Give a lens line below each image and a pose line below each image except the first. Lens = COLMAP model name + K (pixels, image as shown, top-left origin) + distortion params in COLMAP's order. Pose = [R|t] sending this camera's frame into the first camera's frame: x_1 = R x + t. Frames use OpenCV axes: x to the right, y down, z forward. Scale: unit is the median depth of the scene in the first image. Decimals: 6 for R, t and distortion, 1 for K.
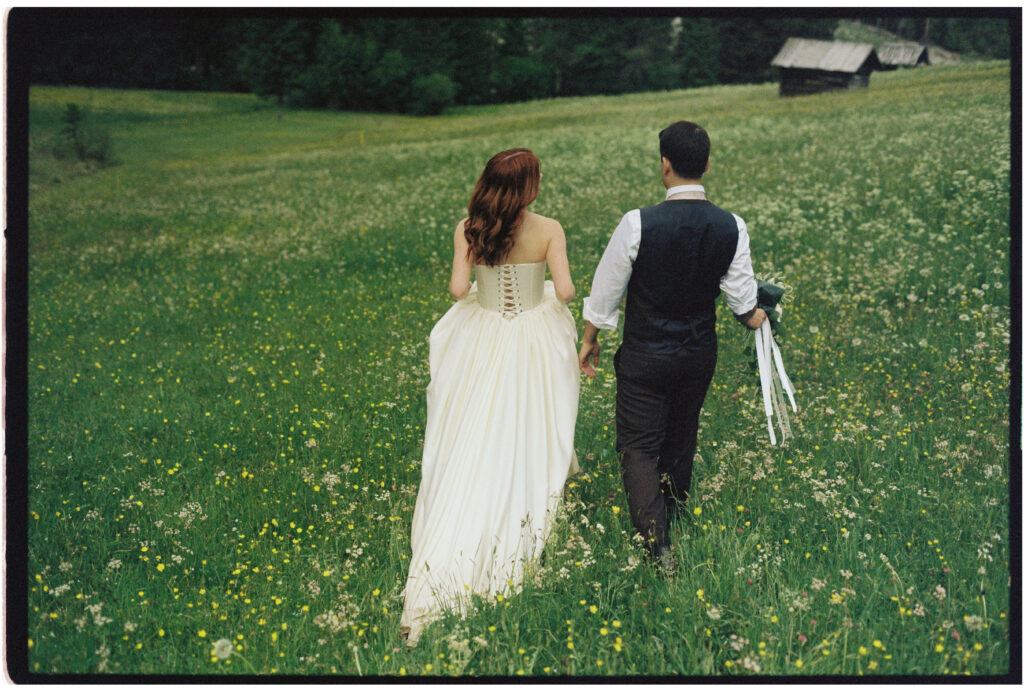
lens RADIAL K [[1397.5, 0, 510.8], [0, 1397.5, 347.2], [0, 0, 1]] dist [-0.029644, 0.000000]
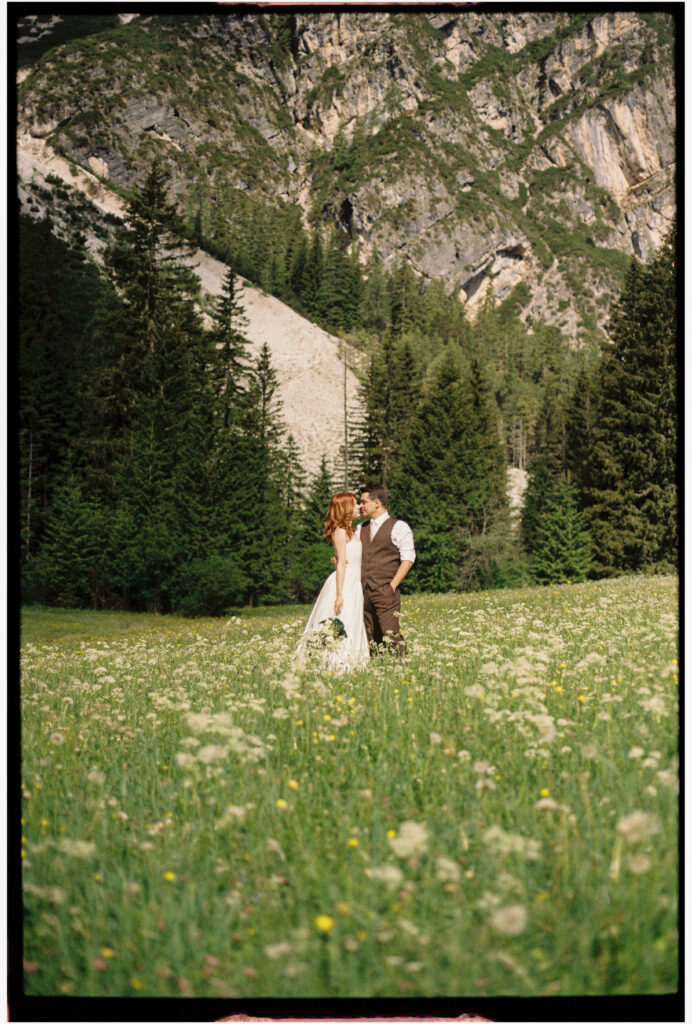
lens RADIAL K [[1397.5, 0, 351.2], [0, 1397.5, 510.8], [0, 0, 1]] dist [-0.029644, 0.000000]
pose [[0.999018, 0.014544, 0.041851, -0.016182], [-0.003689, 0.968609, -0.248561, -0.046822], [-0.044153, 0.248163, 0.967712, 0.324353]]
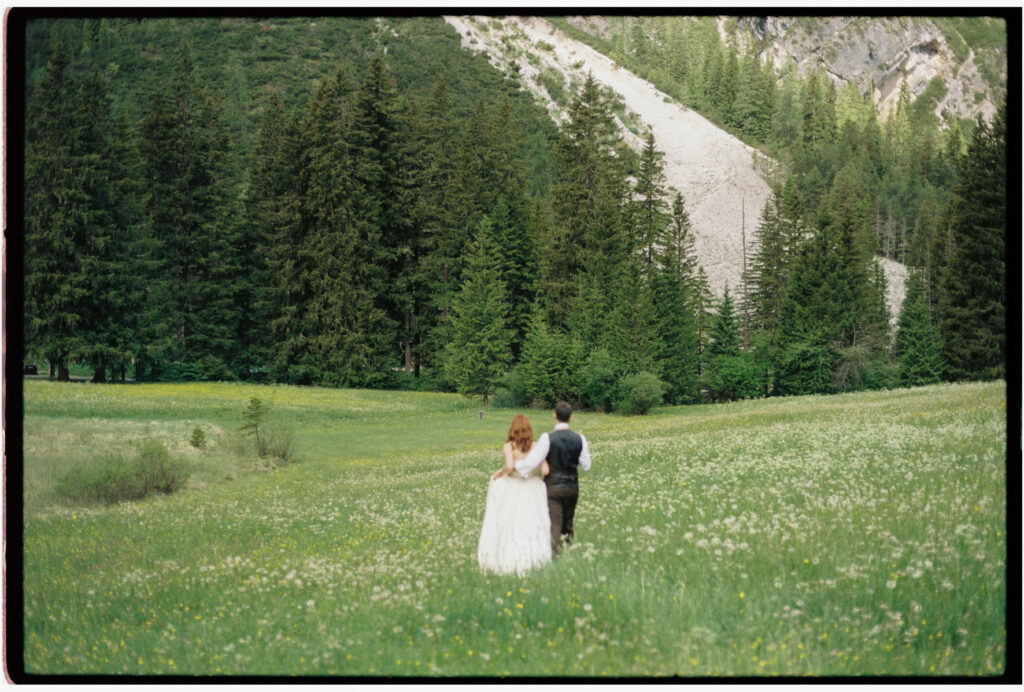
lens RADIAL K [[1397.5, 0, 512.6], [0, 1397.5, 345.7], [0, 0, 1]] dist [-0.029644, 0.000000]
pose [[0.988953, -0.005351, -0.148134, 0.000302], [-0.026498, 0.976868, -0.212193, -0.005578], [0.145842, 0.213774, 0.965935, 0.045145]]
